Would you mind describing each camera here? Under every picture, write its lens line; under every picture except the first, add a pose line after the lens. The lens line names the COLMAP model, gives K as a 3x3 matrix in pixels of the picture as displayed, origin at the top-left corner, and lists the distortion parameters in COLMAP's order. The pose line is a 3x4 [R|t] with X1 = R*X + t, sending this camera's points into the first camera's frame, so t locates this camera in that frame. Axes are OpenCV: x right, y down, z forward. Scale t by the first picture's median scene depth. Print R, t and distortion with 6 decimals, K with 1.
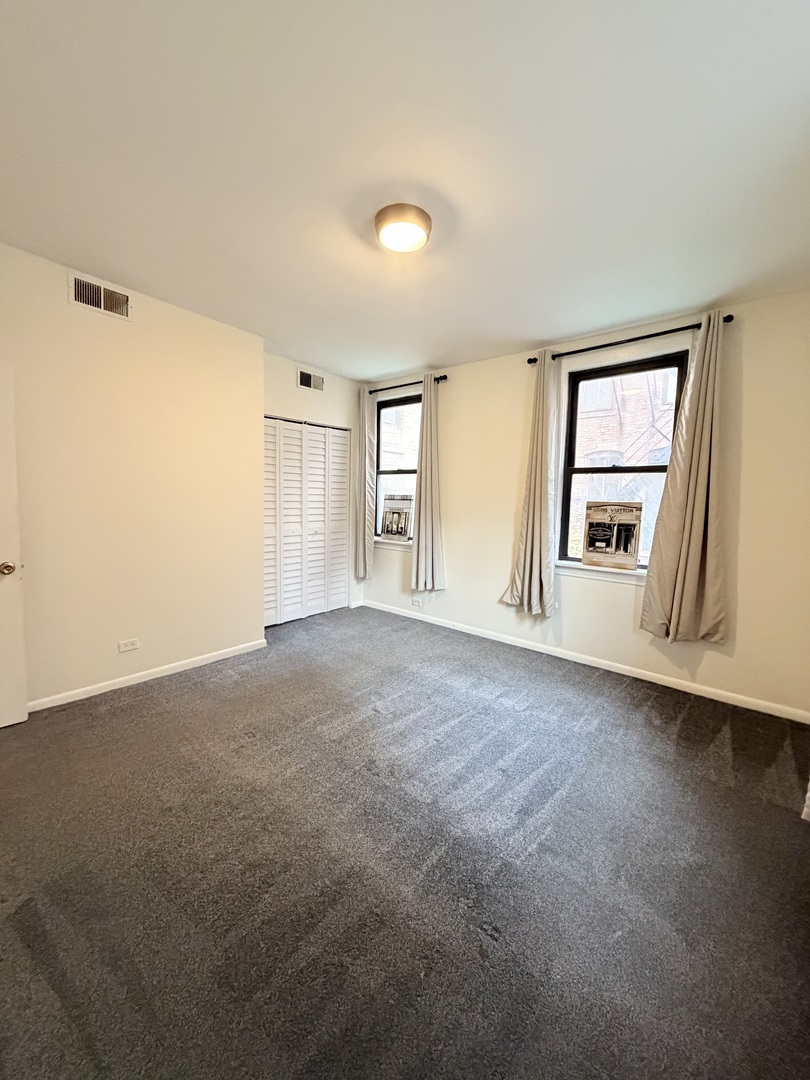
lens RADIAL K [[427.9, 0, 407.7], [0, 427.9, 540.0], [0, 0, 1]] dist [-0.001316, 0.000695]
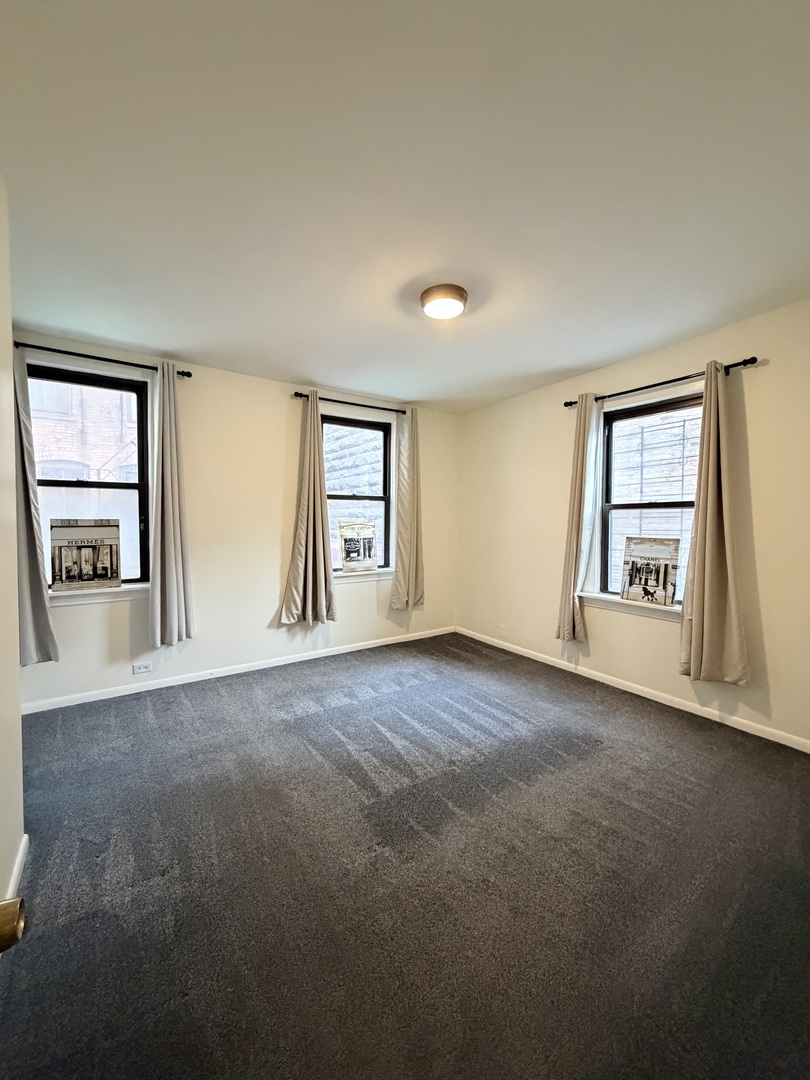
lens RADIAL K [[427.9, 0, 403.8], [0, 427.9, 540.7], [0, 0, 1]] dist [-0.001316, 0.000695]
pose [[0.246748, -0.069872, 0.966557, -0.726256], [0.100632, 0.993853, 0.046155, -0.073396], [-0.963840, 0.085878, 0.252263, 0.501814]]
